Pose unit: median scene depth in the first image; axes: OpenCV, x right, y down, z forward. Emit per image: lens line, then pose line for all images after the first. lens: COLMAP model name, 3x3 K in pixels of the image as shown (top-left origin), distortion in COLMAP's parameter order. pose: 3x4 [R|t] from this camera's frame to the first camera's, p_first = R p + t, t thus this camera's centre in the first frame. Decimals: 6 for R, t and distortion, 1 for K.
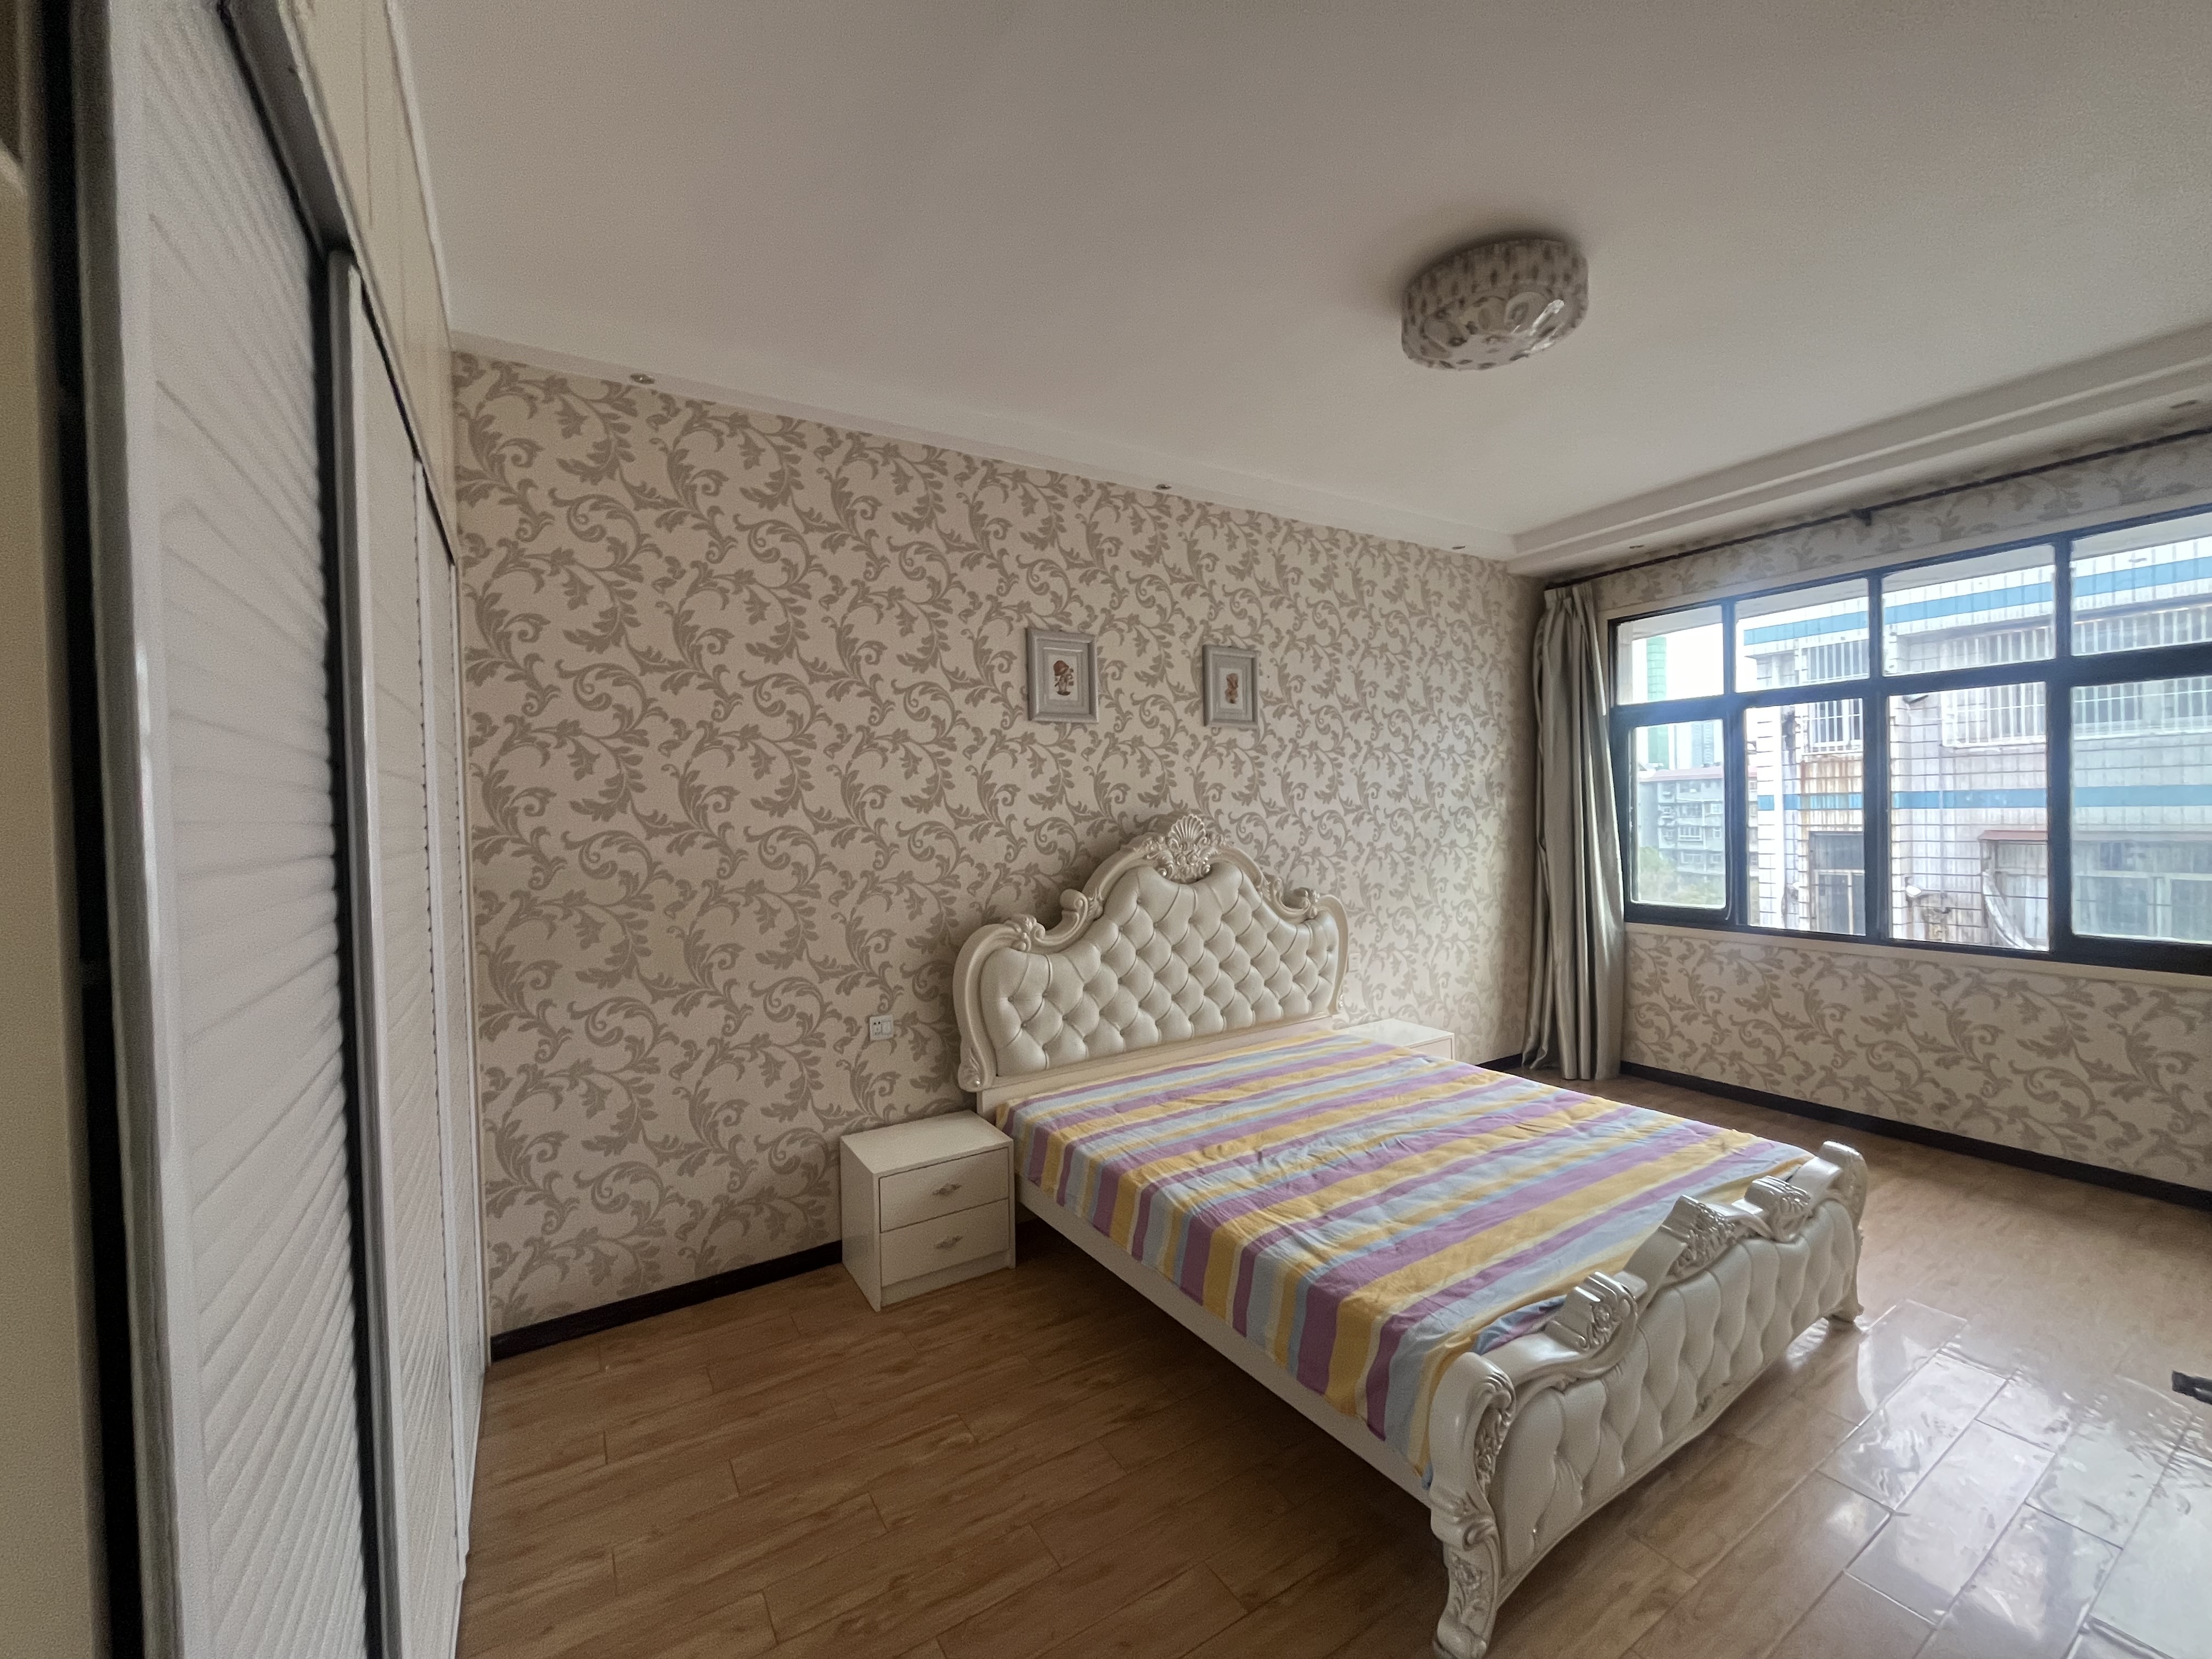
lens RADIAL K [[893.9, 0, 1103.9], [0, 893.9, 831.4], [0, 0, 1]] dist [-0.001967, 0.000272]
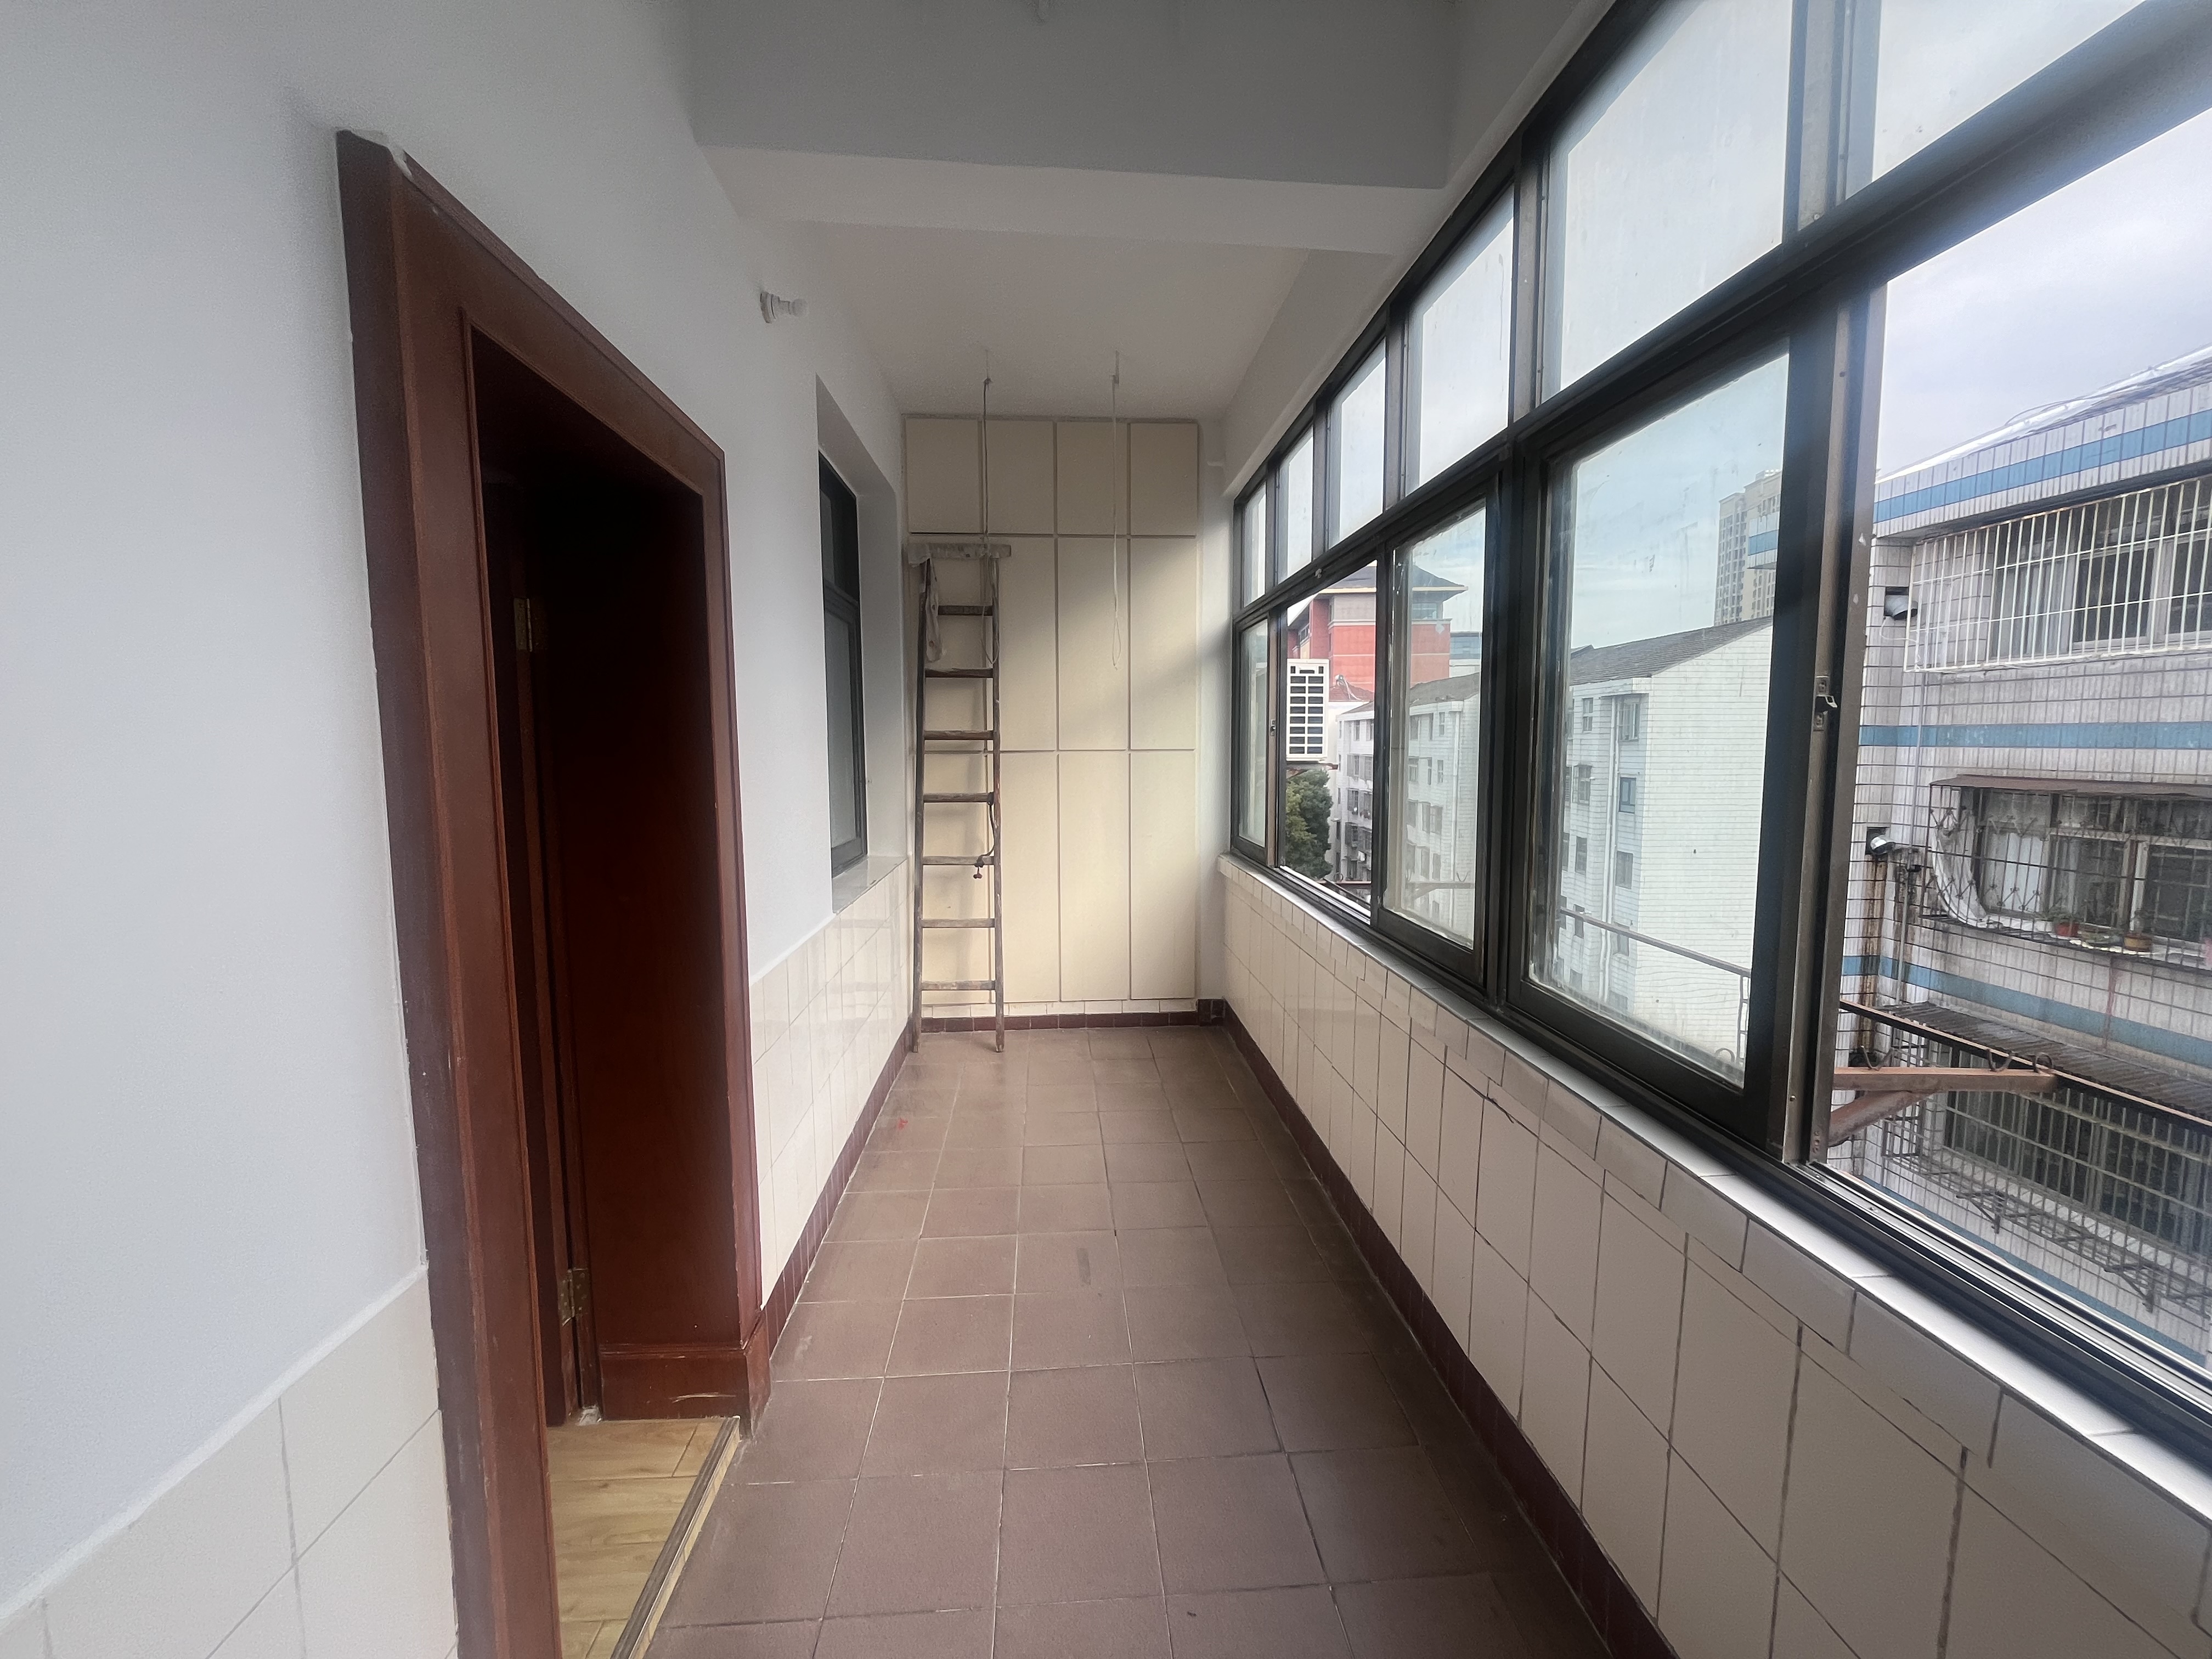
lens RADIAL K [[893.9, 0, 1107.2], [0, 893.9, 827.6], [0, 0, 1]] dist [-0.001967, 0.000272]
pose [[0.878855, 0.066787, -0.472392, 0.678122], [-0.024021, 0.995092, 0.095998, -0.012316], [0.476484, -0.073021, 0.876145, -0.094394]]
